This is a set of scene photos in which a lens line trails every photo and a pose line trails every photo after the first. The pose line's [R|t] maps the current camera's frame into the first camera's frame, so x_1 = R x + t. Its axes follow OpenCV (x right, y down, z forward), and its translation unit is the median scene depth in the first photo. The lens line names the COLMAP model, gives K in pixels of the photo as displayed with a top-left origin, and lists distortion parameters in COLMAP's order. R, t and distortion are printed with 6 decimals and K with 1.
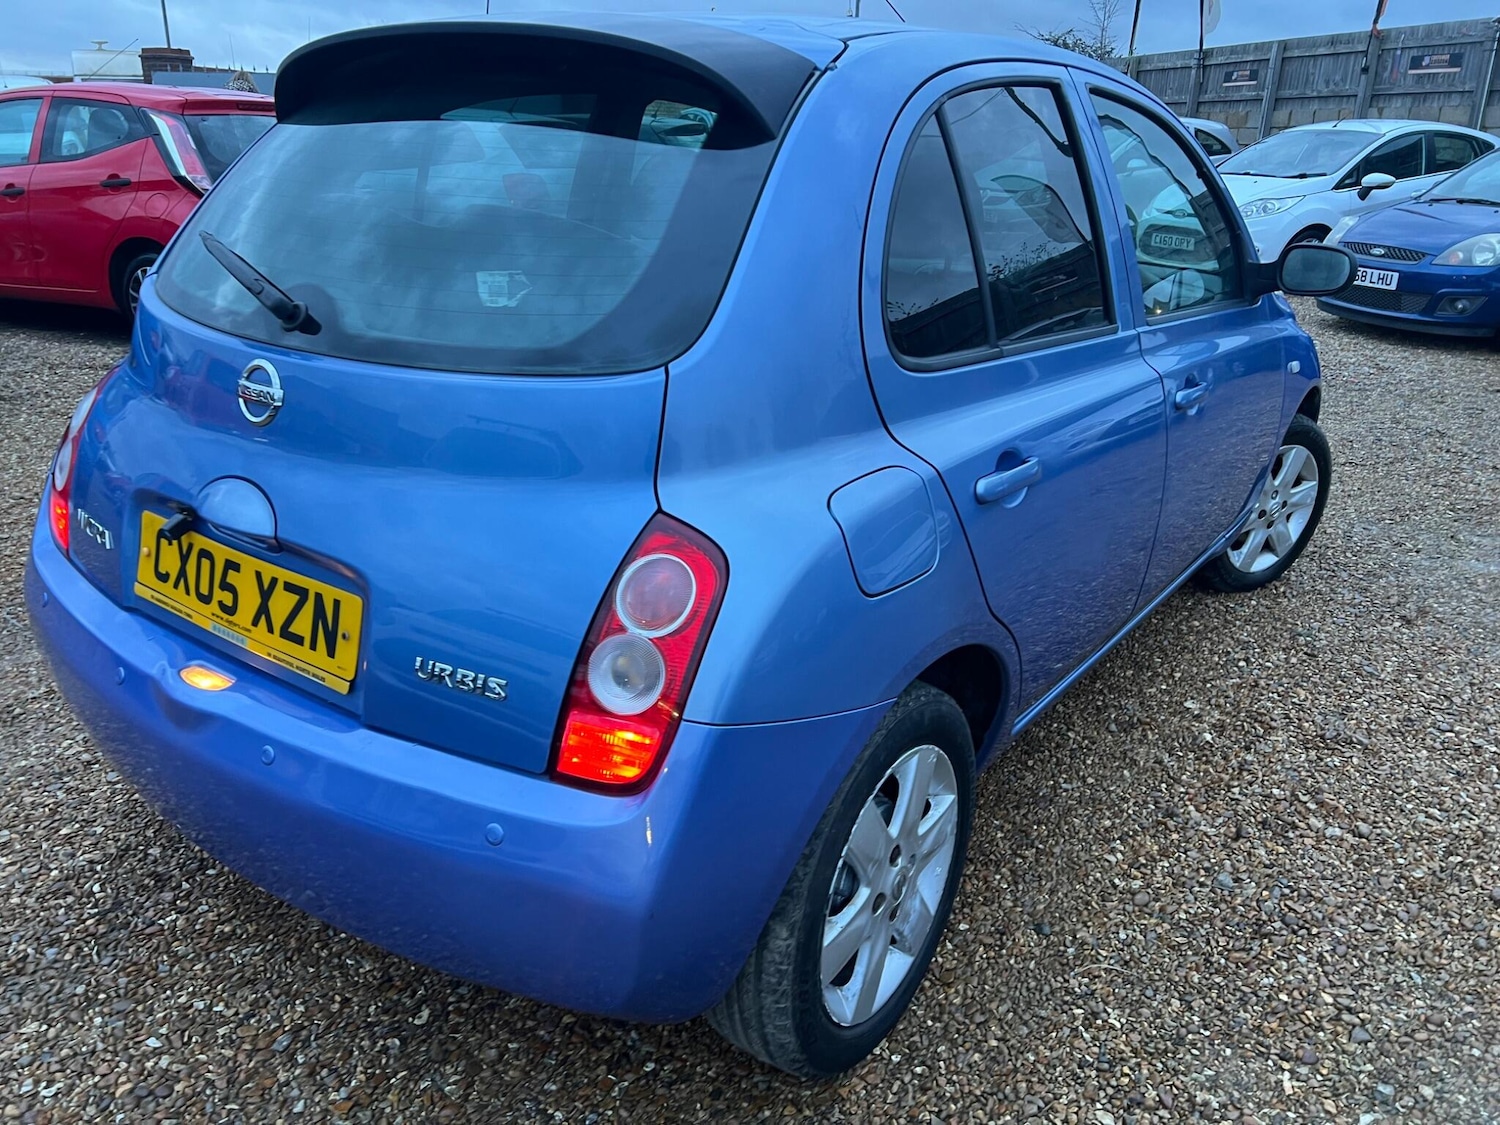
lens RADIAL K [[1109.4, 0, 744.7], [0, 1109.4, 561.4], [0, 0, 1]] dist [0.055497, -0.062585]
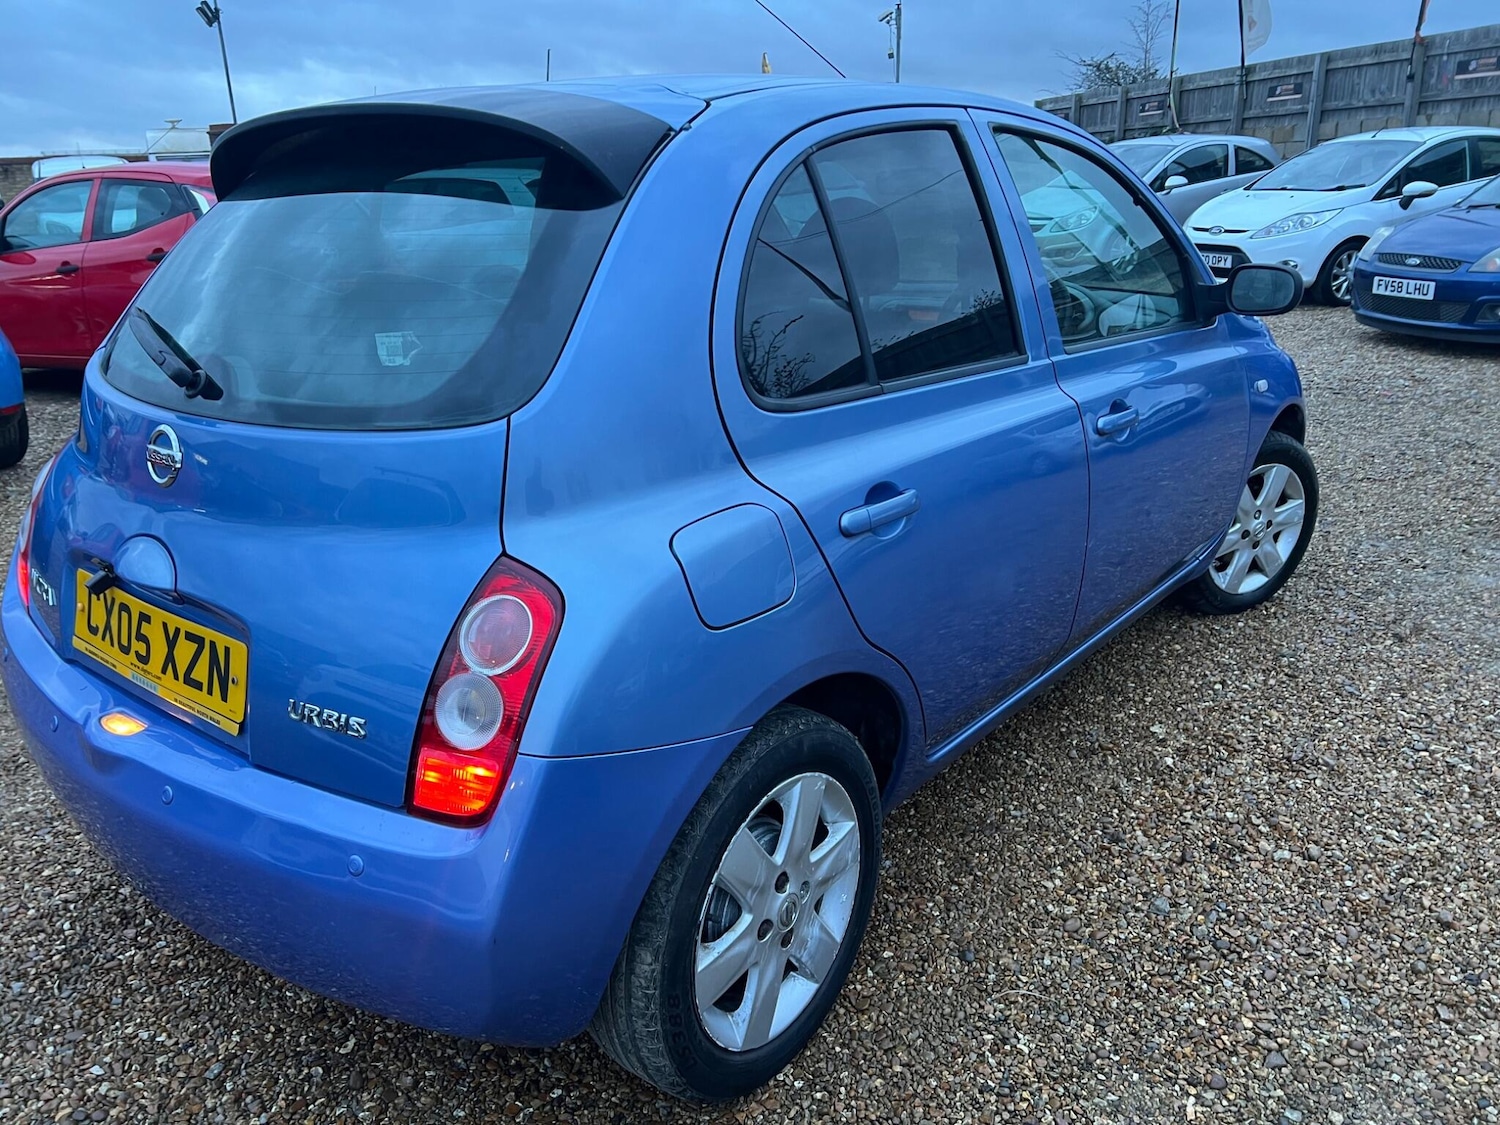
lens RADIAL K [[1109.4, 0, 744.8], [0, 1109.4, 565.0], [0, 0, 1]] dist [0.055497, -0.062585]
pose [[0.997435, -0.031865, -0.064089, 0.154411], [0.029965, 0.999089, -0.030382, 0.002793], [0.064999, 0.028384, 0.997482, -0.027005]]
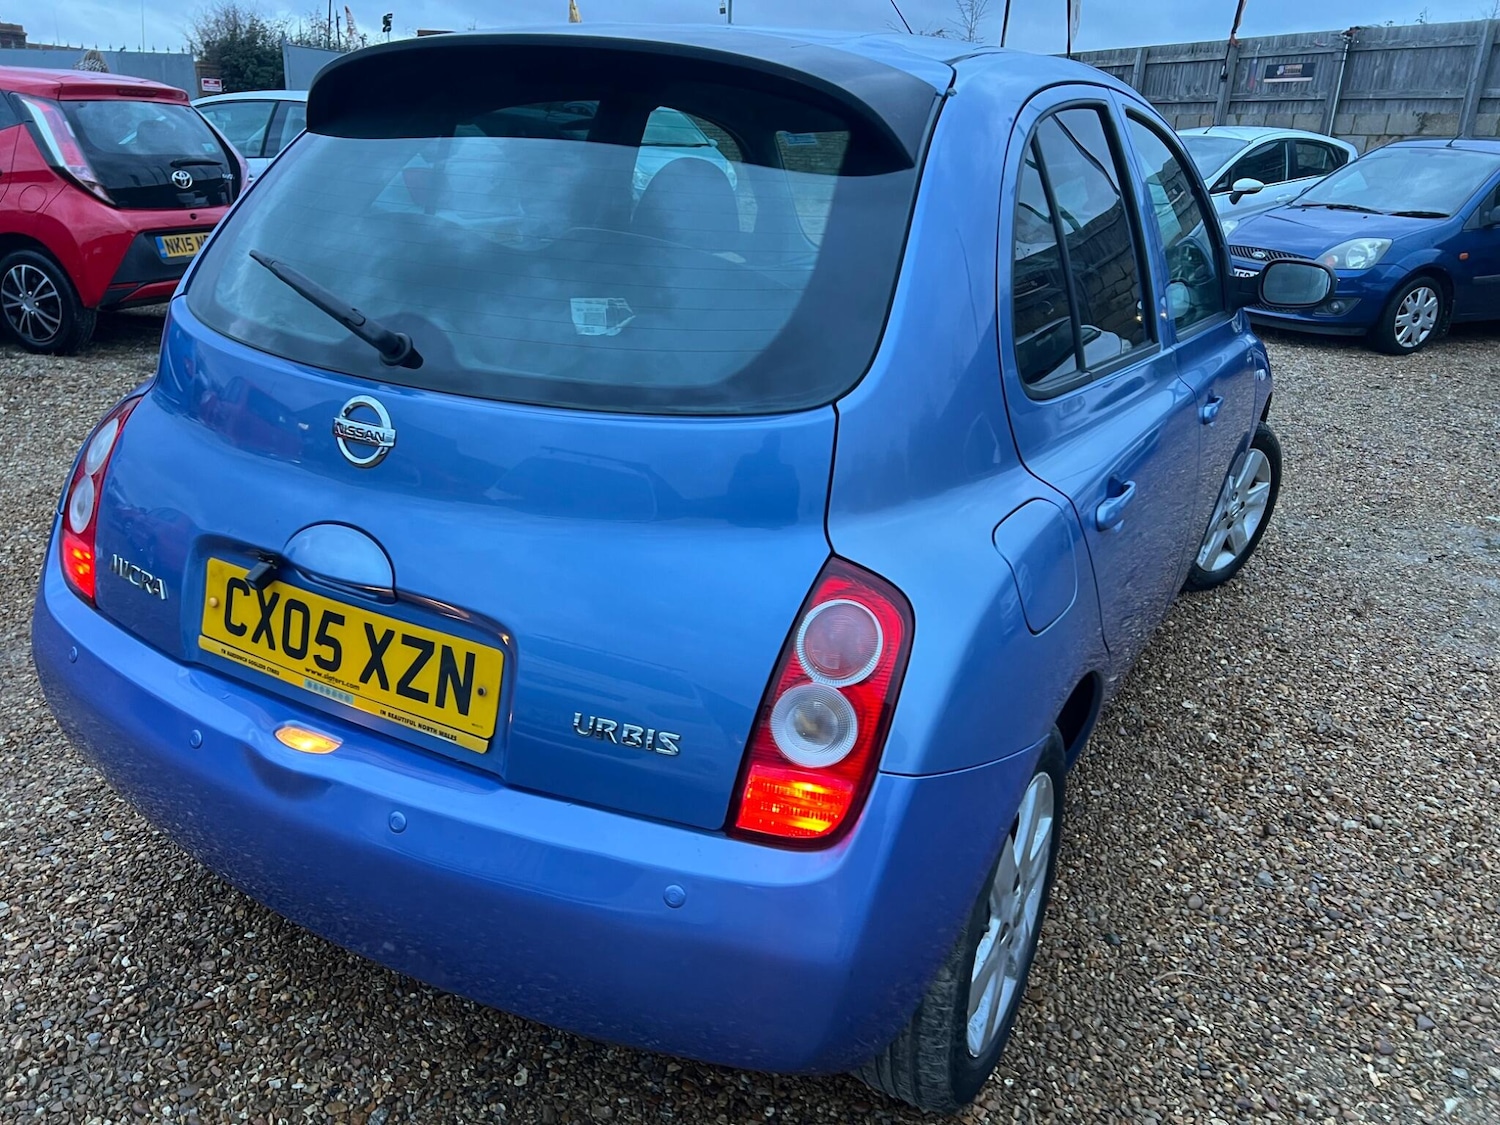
lens RADIAL K [[1109.4, 0, 746.5], [0, 1109.4, 571.9], [0, 0, 1]] dist [0.055497, -0.062585]
pose [[0.992772, -0.028059, 0.116686, -0.188302], [0.026347, 0.999522, 0.016189, -0.033770], [-0.117084, -0.012997, 0.993037, 0.032045]]
